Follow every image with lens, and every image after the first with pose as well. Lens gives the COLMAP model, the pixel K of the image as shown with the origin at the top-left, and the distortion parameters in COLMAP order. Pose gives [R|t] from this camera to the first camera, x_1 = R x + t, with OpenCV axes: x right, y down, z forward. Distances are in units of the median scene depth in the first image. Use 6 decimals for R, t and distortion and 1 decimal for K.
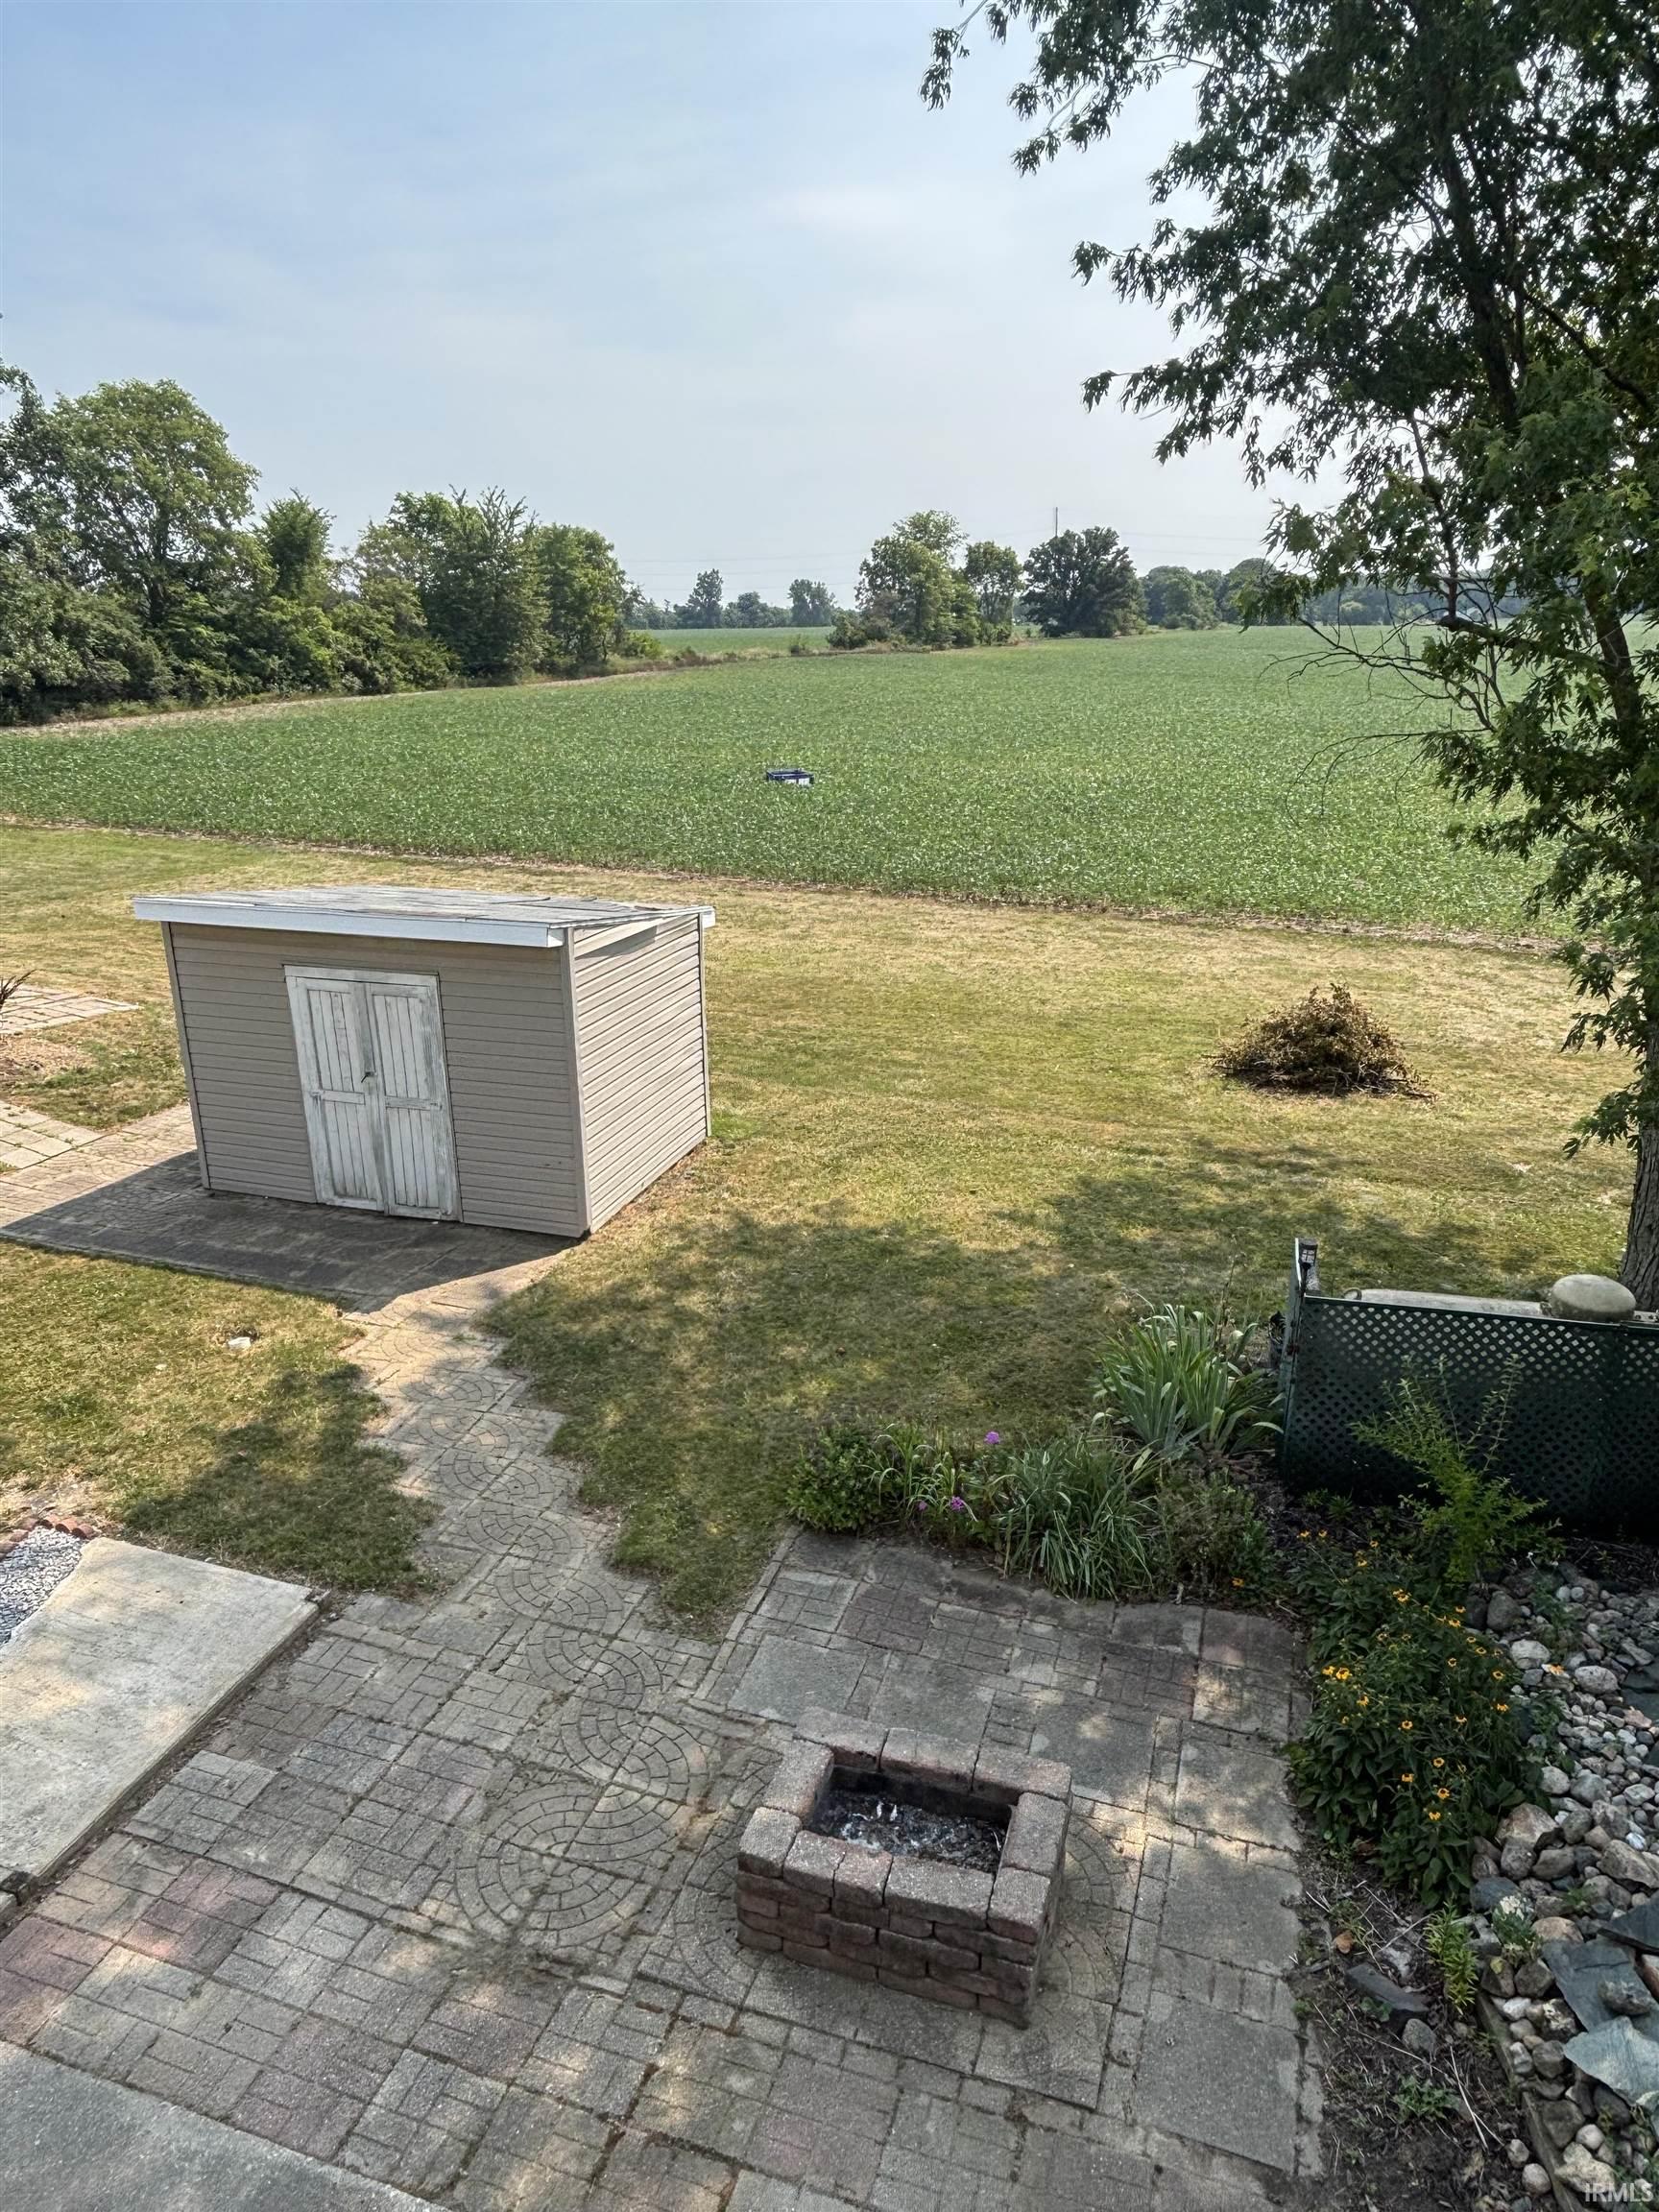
lens RADIAL K [[1384.7, 0, 818.1], [0, 1384.7, 1117.1], [0, 0, 1]] dist [0.028207, -0.036188]
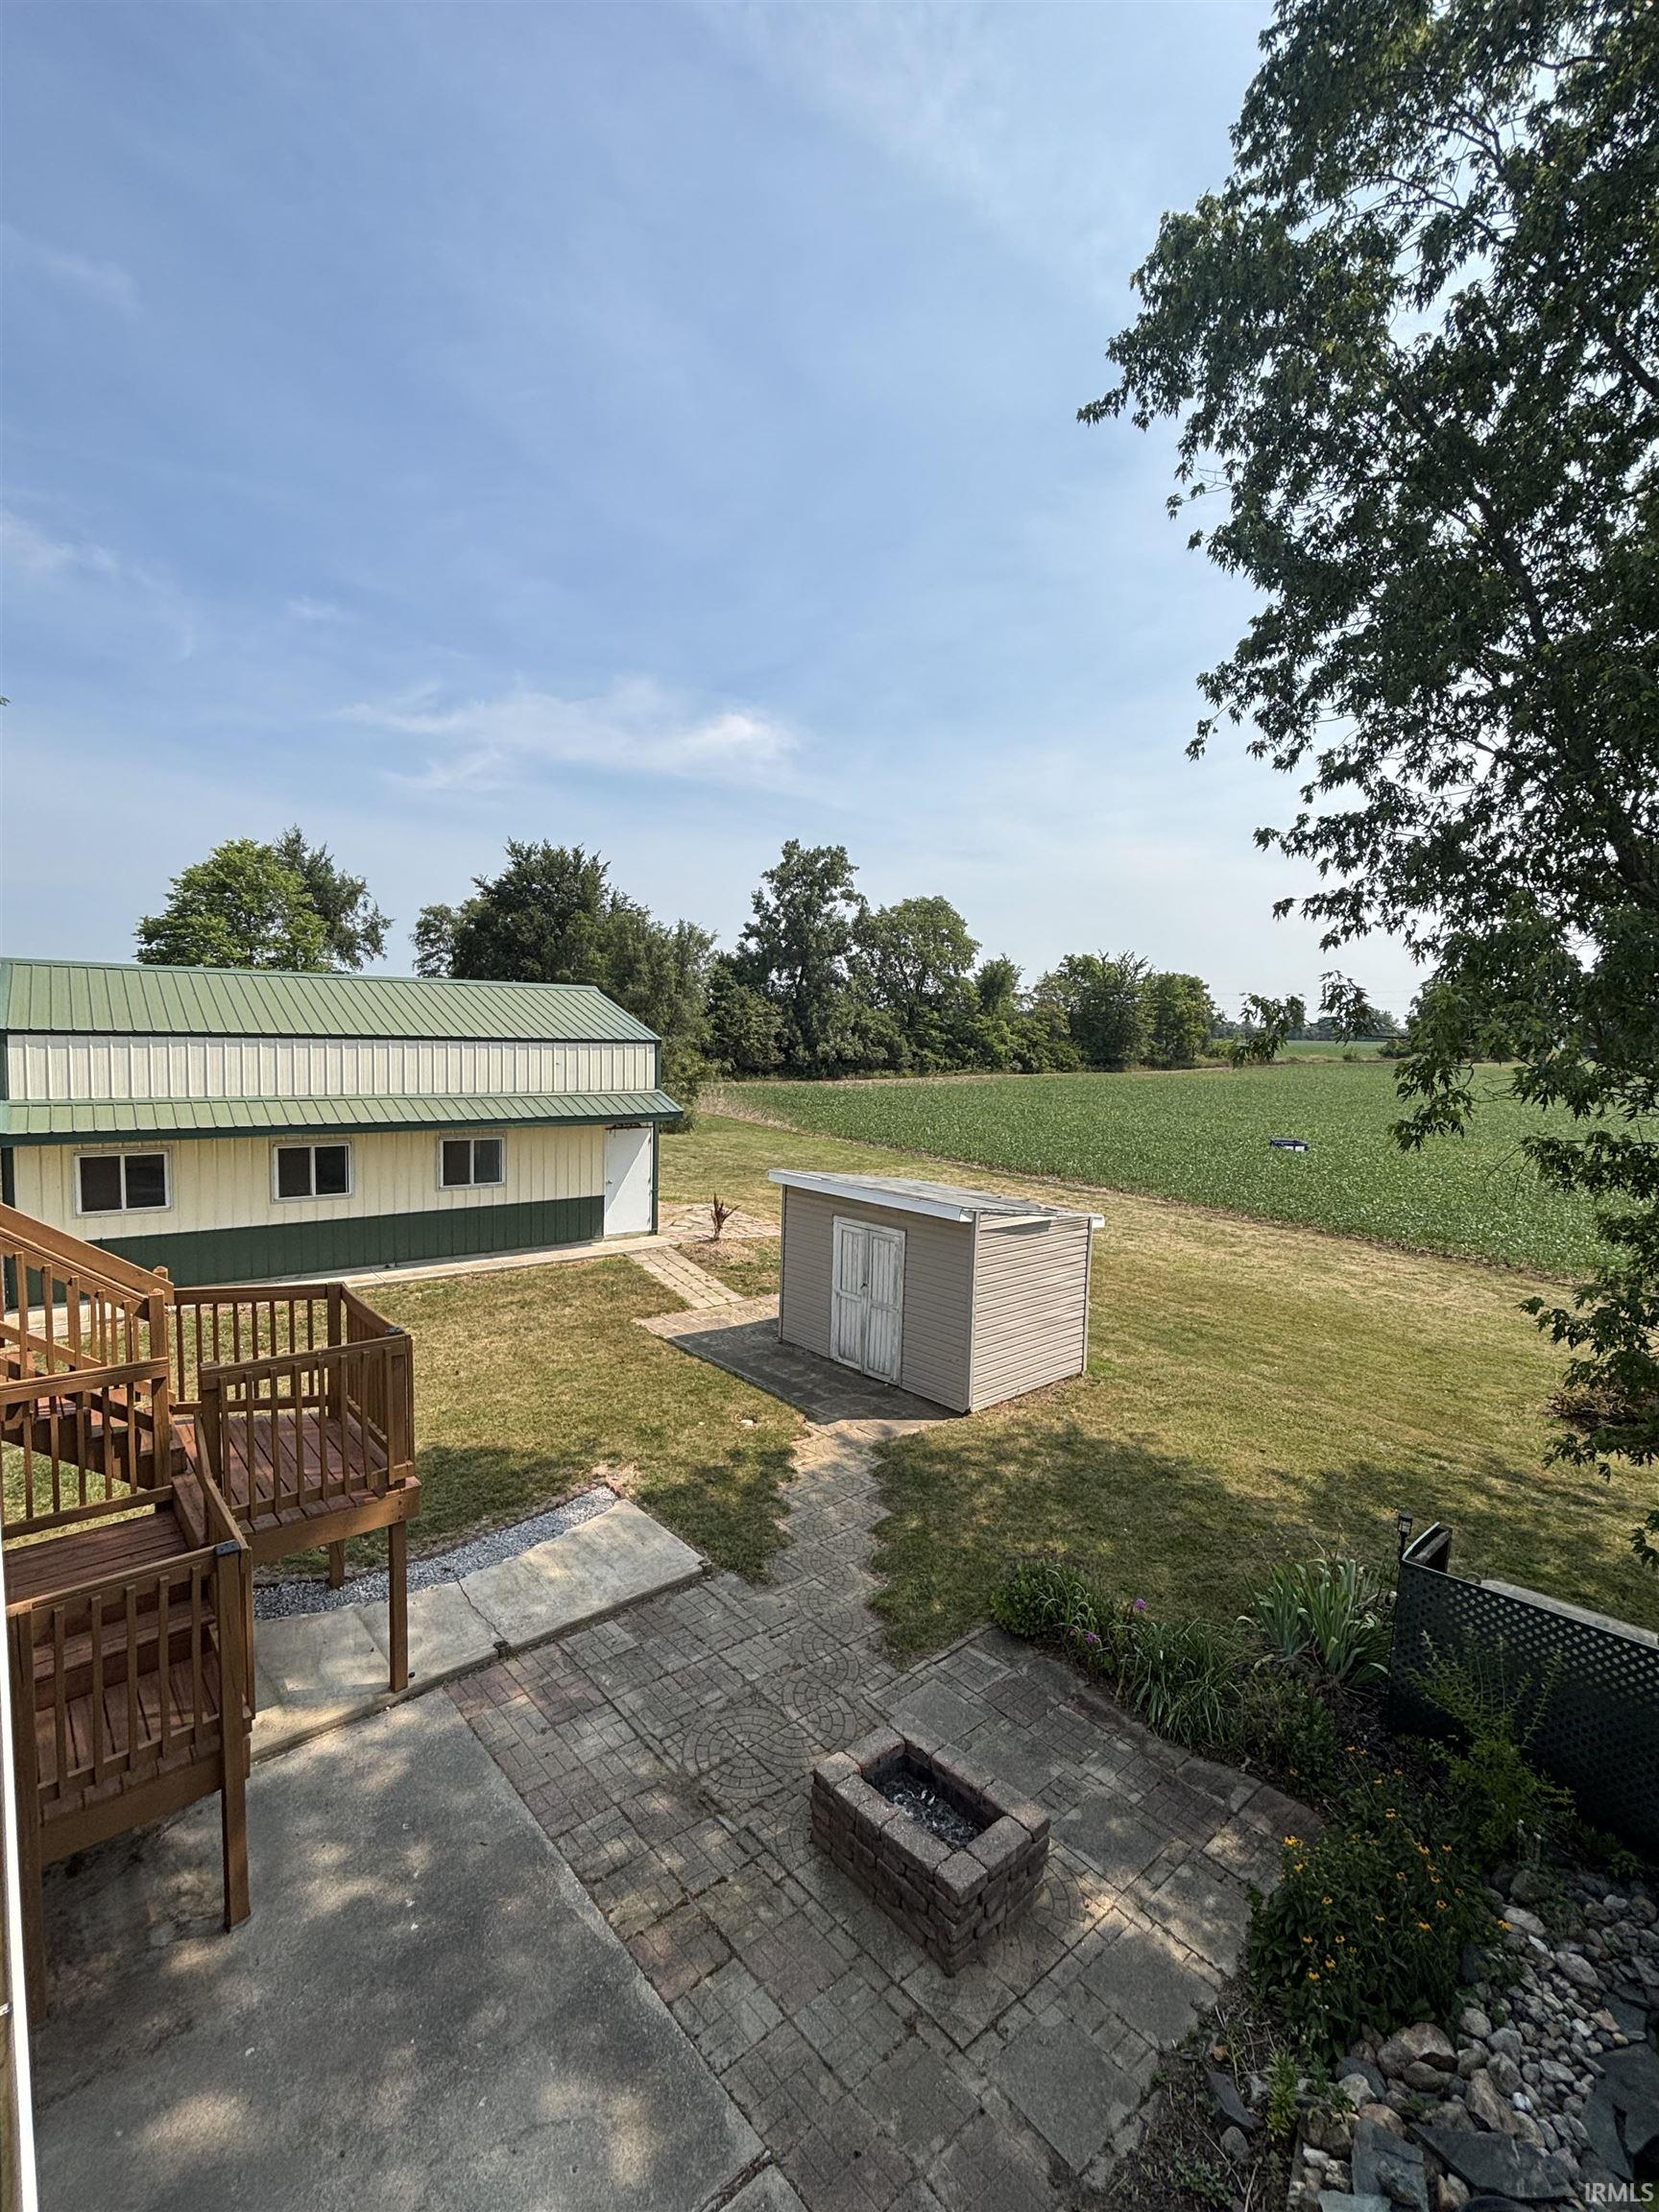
lens RADIAL K [[976.4, 0, 838.2], [0, 976.4, 1100.3], [0, 0, 1]] dist [-0.013190, 0.001369]
pose [[0.862162, 0.065186, -0.502422, 0.234866], [-0.196896, 0.956844, -0.213733, 0.013639], [0.466807, 0.283197, 0.837789, -0.065635]]
